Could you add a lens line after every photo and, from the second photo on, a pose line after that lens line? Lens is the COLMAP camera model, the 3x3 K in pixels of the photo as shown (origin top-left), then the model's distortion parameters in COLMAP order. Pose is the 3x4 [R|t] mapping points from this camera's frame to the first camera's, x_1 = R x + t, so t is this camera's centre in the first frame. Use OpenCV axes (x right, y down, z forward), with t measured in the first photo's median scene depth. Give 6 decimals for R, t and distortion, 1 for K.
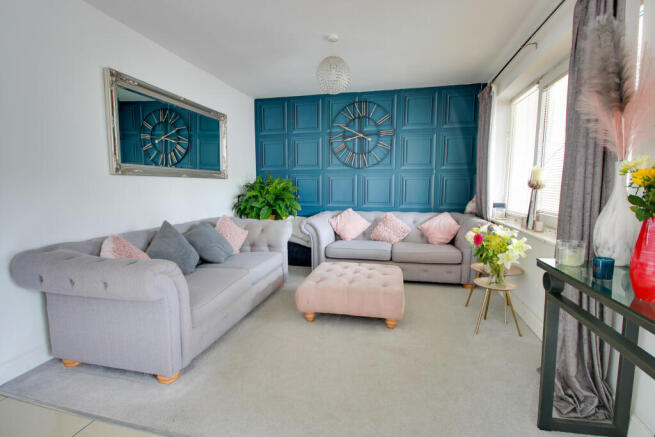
lens RADIAL K [[310.0, 0, 328.2], [0, 310.0, 220.5], [0, 0, 1]] dist [0.002761, -0.000047]
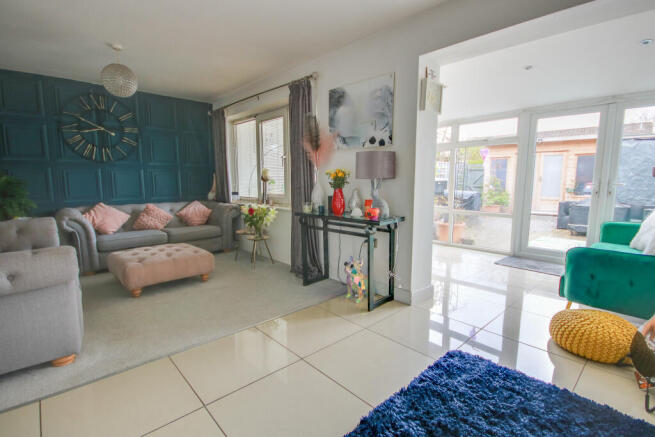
lens RADIAL K [[310.0, 0, 329.0], [0, 310.0, 219.8], [0, 0, 1]] dist [0.002761, -0.000047]
pose [[0.551823, -0.105806, 0.827222, -0.378717], [0.093858, 0.993496, 0.064463, 0.020428], [-0.828663, 0.042069, 0.558165, -0.158124]]
